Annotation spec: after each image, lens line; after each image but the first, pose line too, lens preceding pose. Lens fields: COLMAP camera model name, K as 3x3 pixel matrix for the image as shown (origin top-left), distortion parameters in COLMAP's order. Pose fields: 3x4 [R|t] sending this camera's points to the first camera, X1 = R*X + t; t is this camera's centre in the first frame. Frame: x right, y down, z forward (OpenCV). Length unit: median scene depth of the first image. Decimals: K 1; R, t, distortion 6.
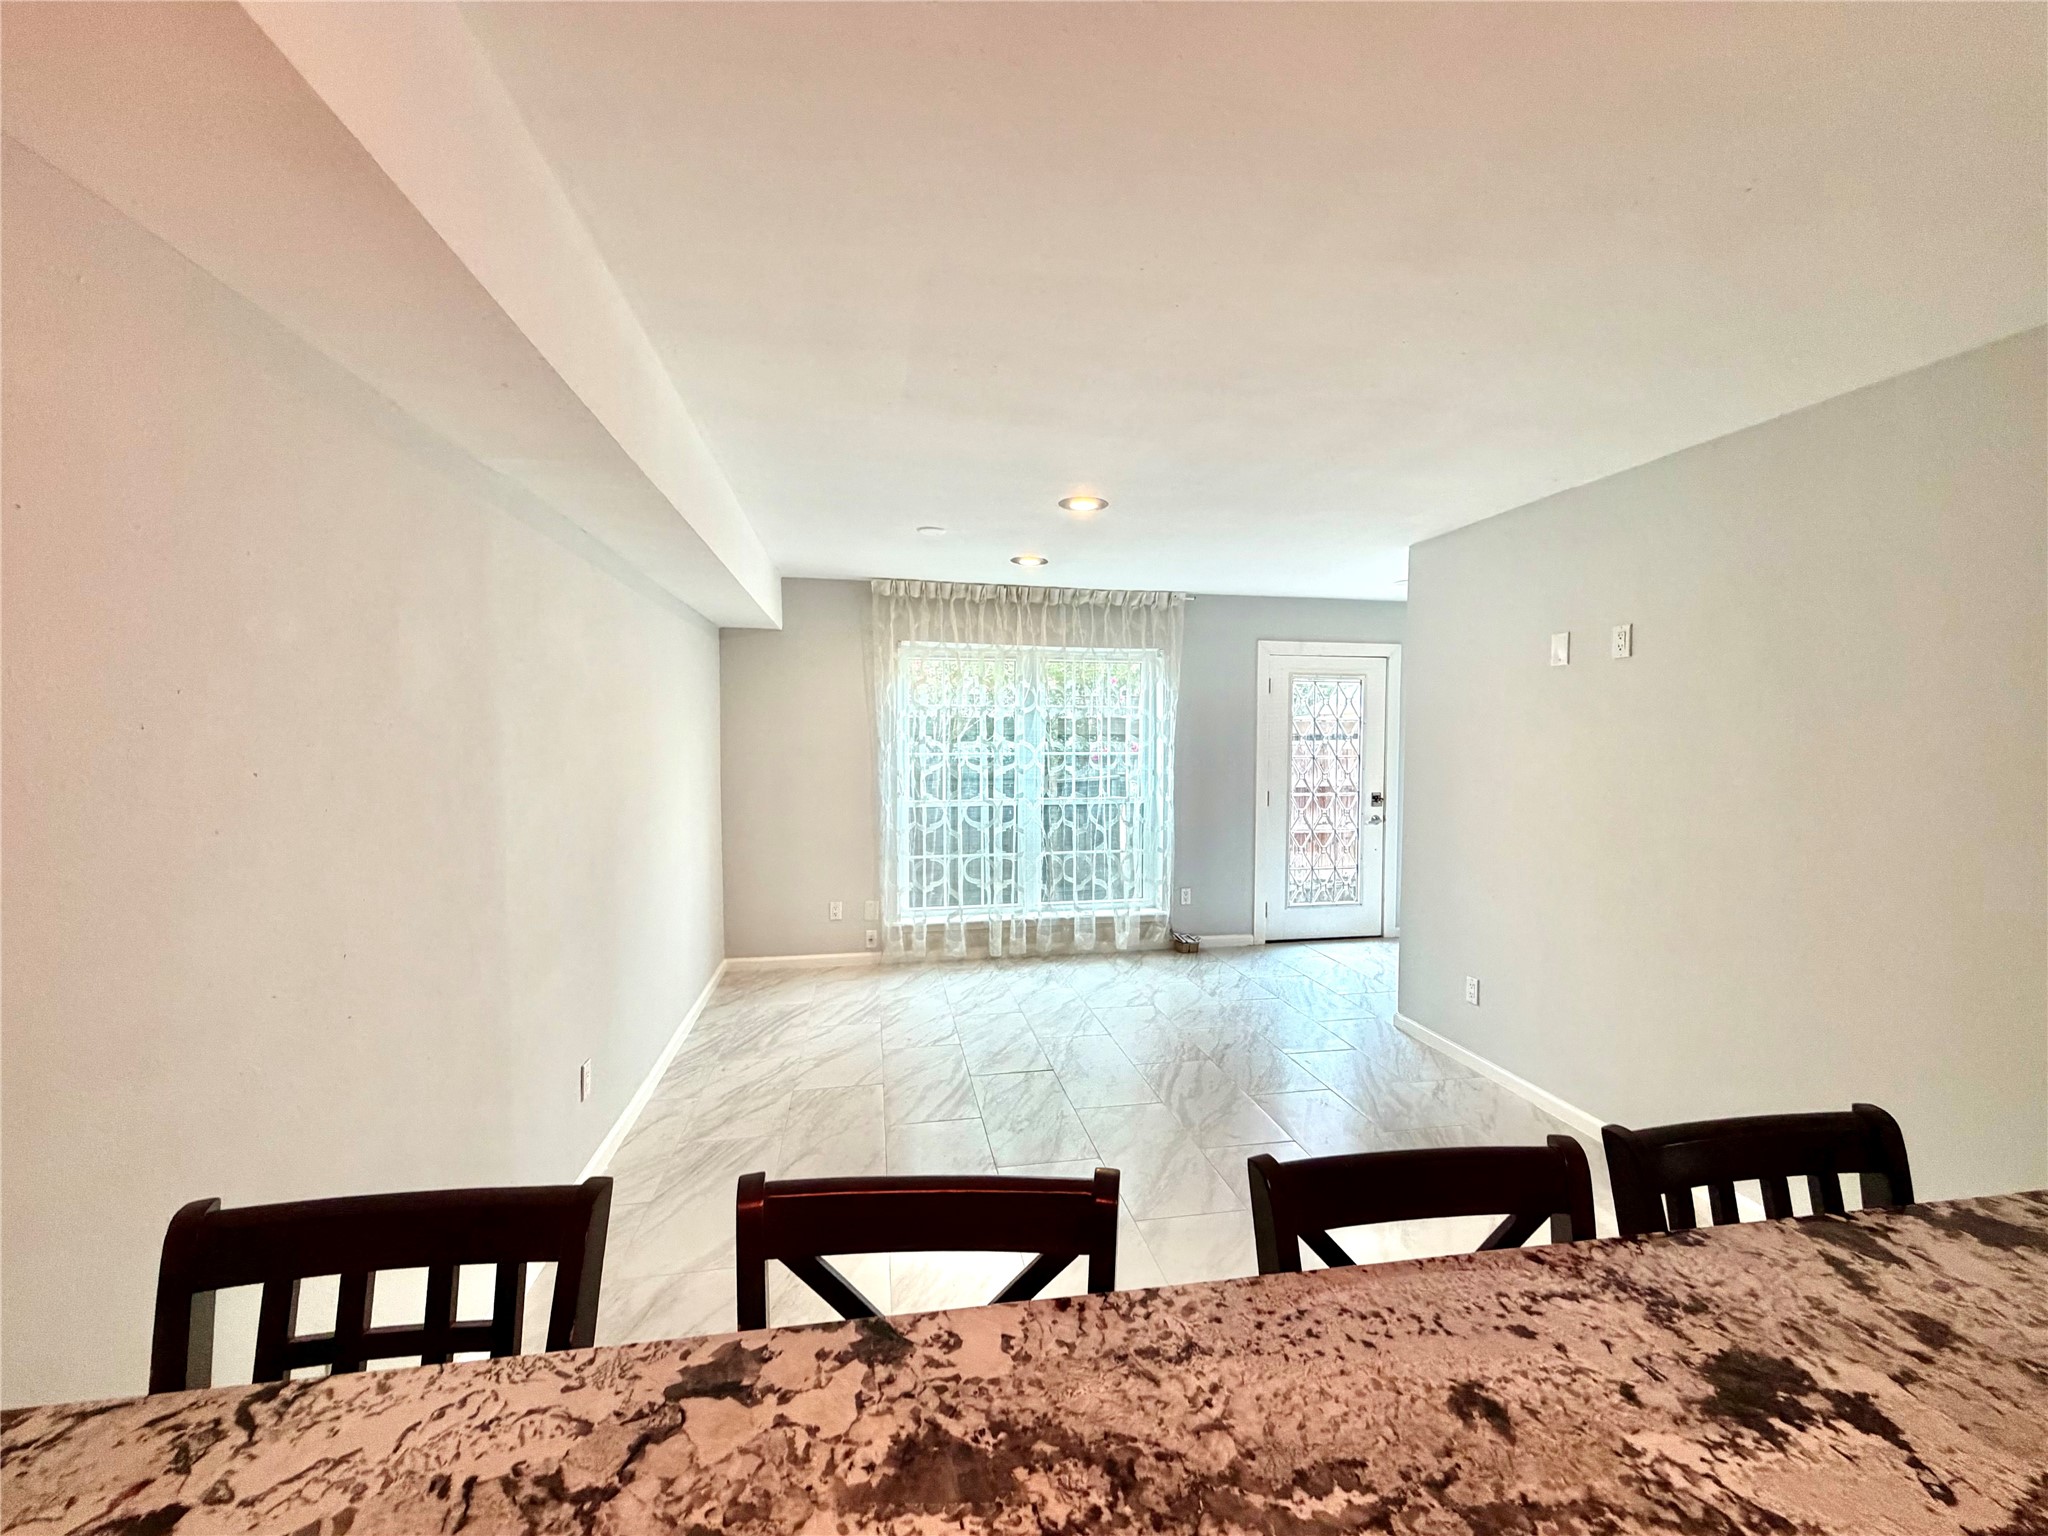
lens RADIAL K [[816.5, 0, 1019.3], [0, 816.5, 766.1], [0, 0, 1]] dist [0.002863, 0.000088]
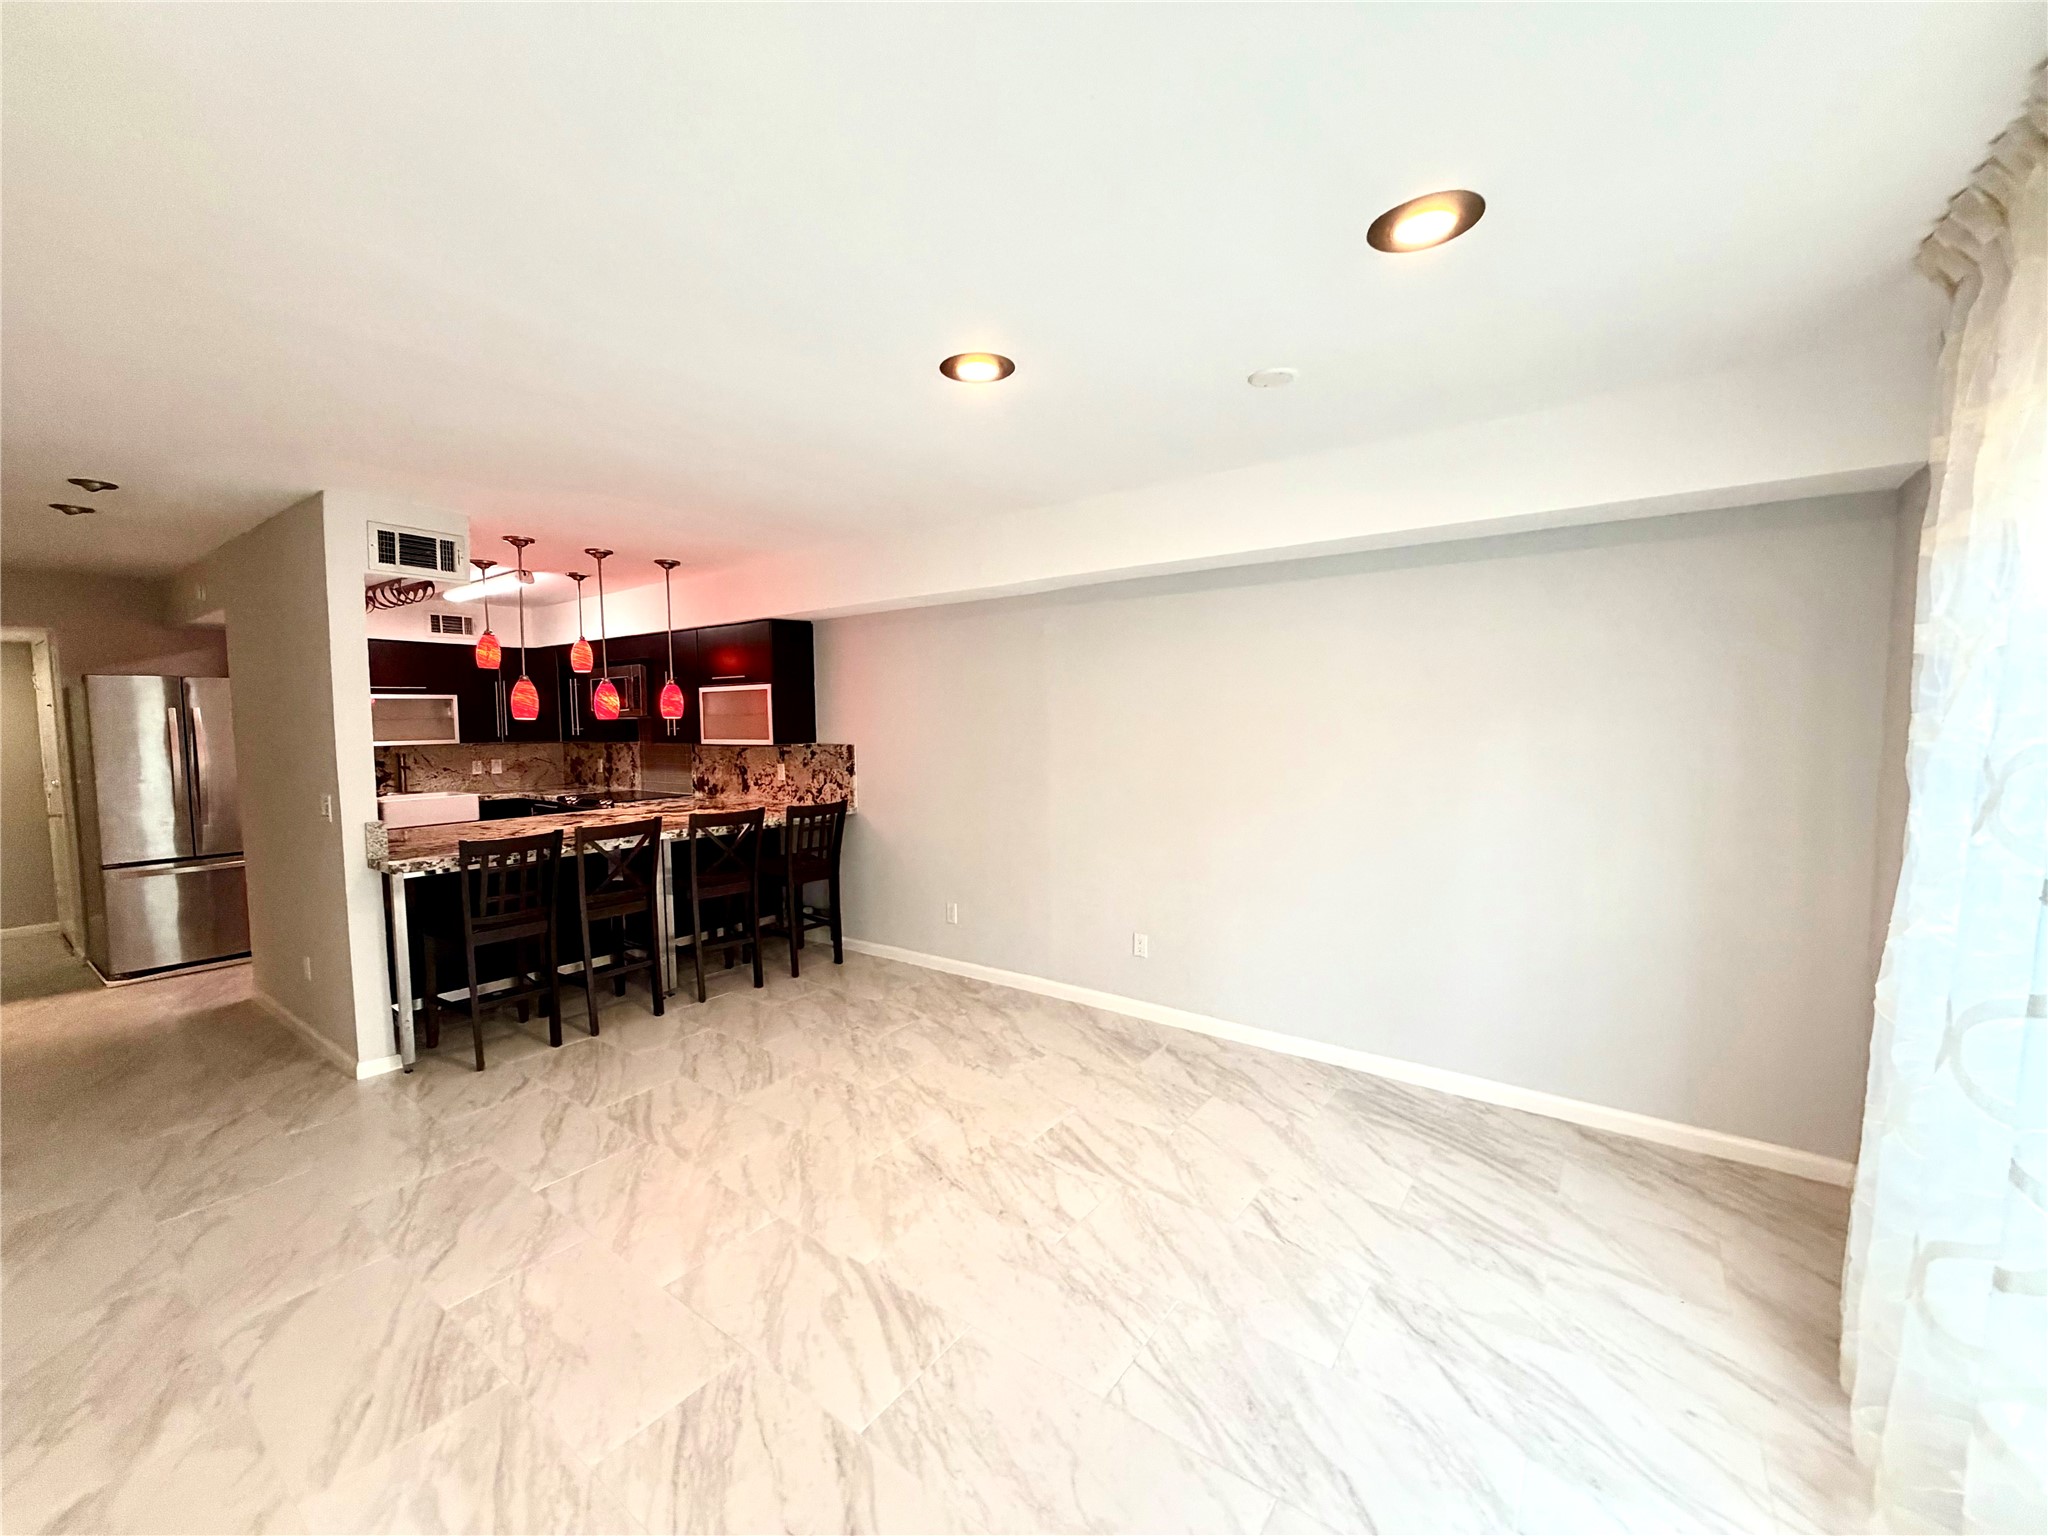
lens RADIAL K [[816.5, 0, 1023.1], [0, 816.5, 770.3], [0, 0, 1]] dist [0.002863, 0.000088]
pose [[-0.726526, 0.048869, -0.685399, 0.355916], [-0.019888, 0.995554, 0.092065, -0.041045], [0.686851, 0.080519, -0.722324, 1.047324]]
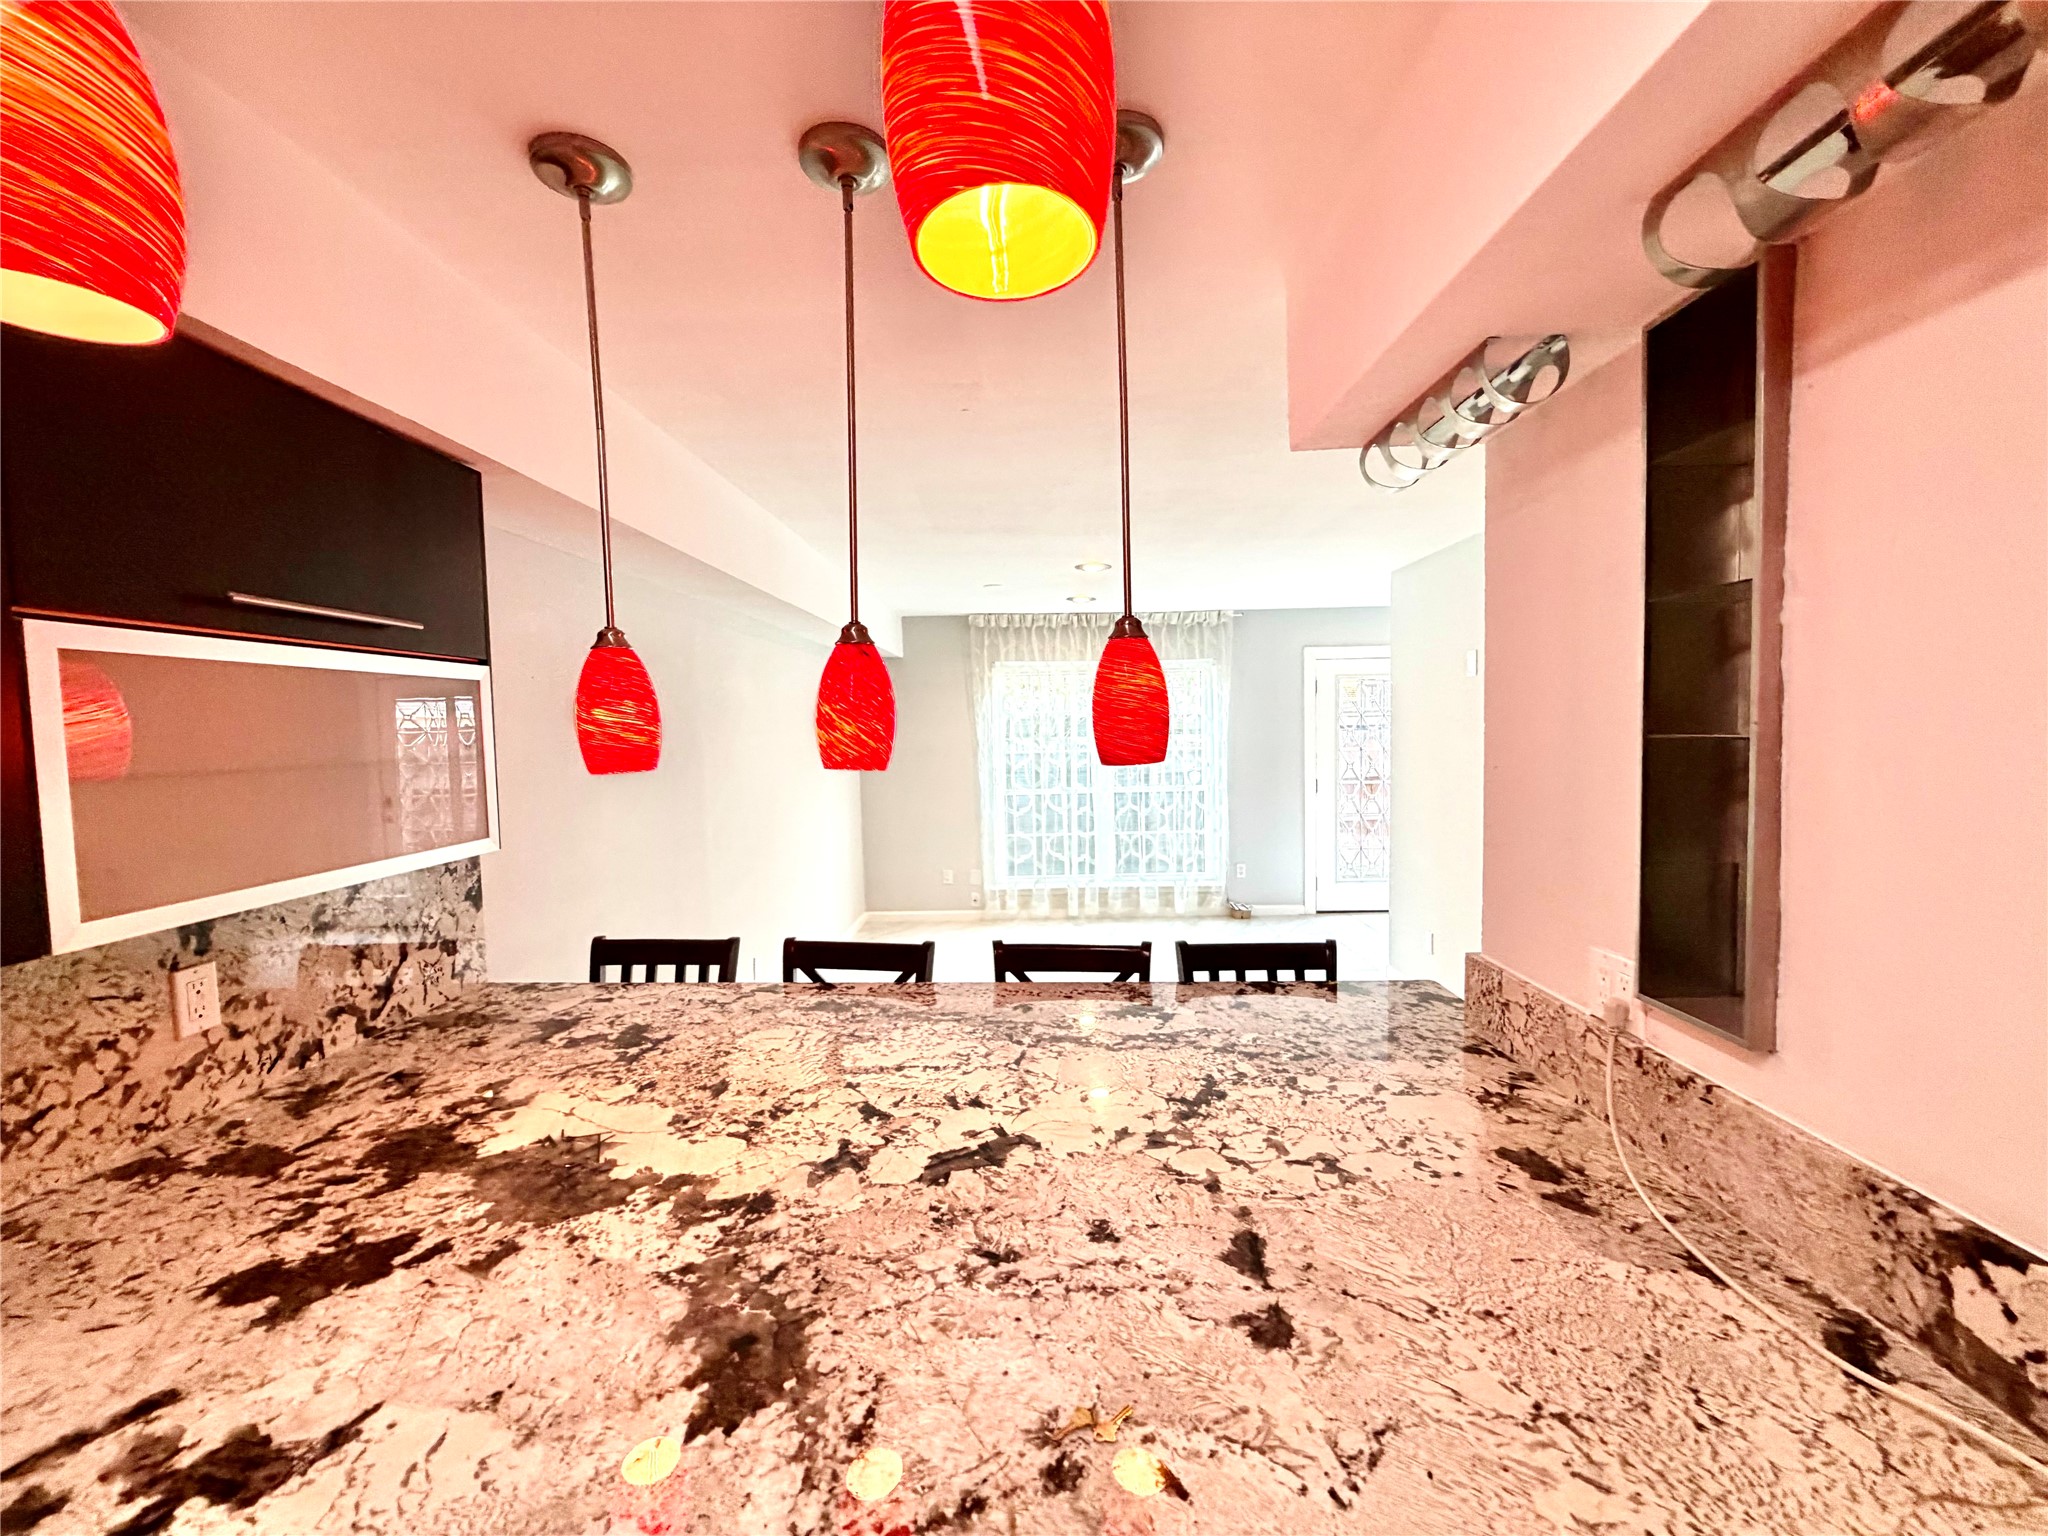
lens RADIAL K [[816.5, 0, 1020.6], [0, 816.5, 771.3], [0, 0, 1]] dist [0.002863, 0.000088]
pose [[0.978964, -0.011578, -0.203706, 0.158079], [0.015222, 0.999751, 0.016335, -0.006558], [0.203466, -0.019093, 0.978896, -0.232348]]
